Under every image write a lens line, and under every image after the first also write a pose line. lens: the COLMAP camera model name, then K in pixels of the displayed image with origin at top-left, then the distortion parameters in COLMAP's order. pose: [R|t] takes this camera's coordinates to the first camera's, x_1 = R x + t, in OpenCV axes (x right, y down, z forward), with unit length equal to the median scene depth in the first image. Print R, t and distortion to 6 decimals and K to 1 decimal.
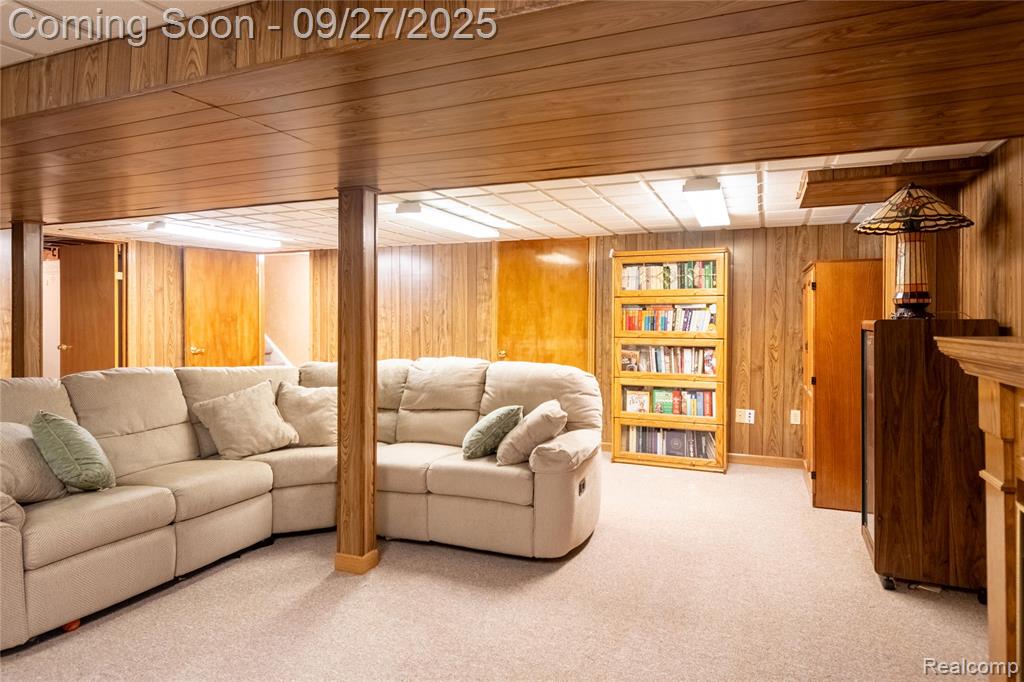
lens RADIAL K [[569.6, 0, 511.8], [0, 569.6, 330.4], [0, 0, 1]] dist [-0.001364, -0.000252]
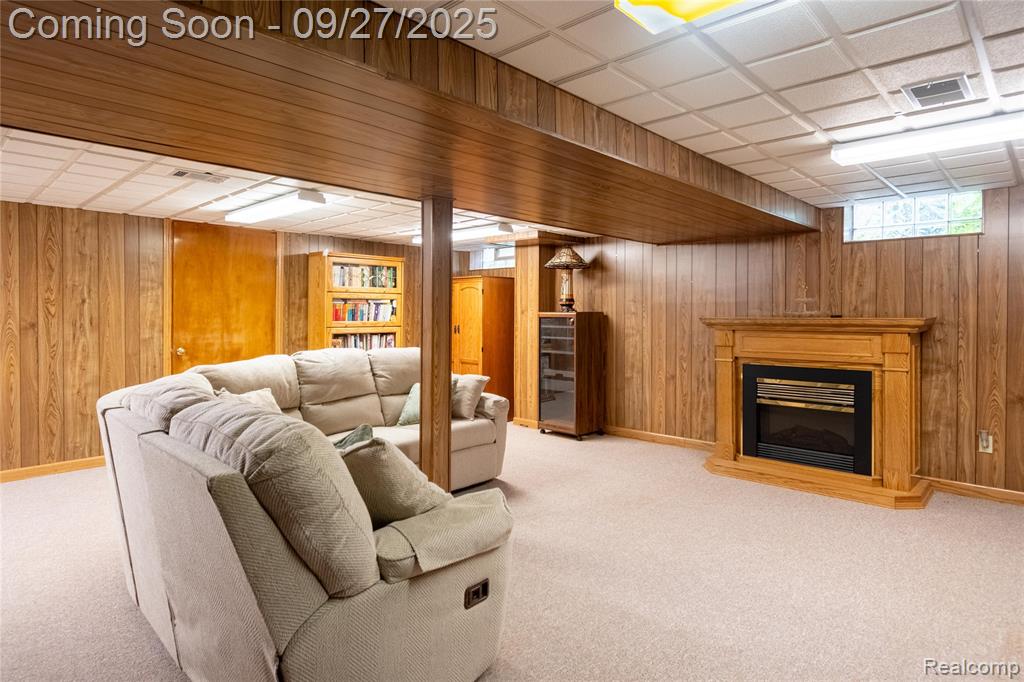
lens RADIAL K [[582.1, 0, 510.7], [0, 582.1, 322.8], [0, 0, 1]] dist [0.000078, 0.000203]
pose [[0.349400, -0.016795, 0.936823, -0.772251], [0.017184, 0.999786, 0.011515, -0.004234], [-0.936816, 0.012076, 0.349614, 0.263045]]
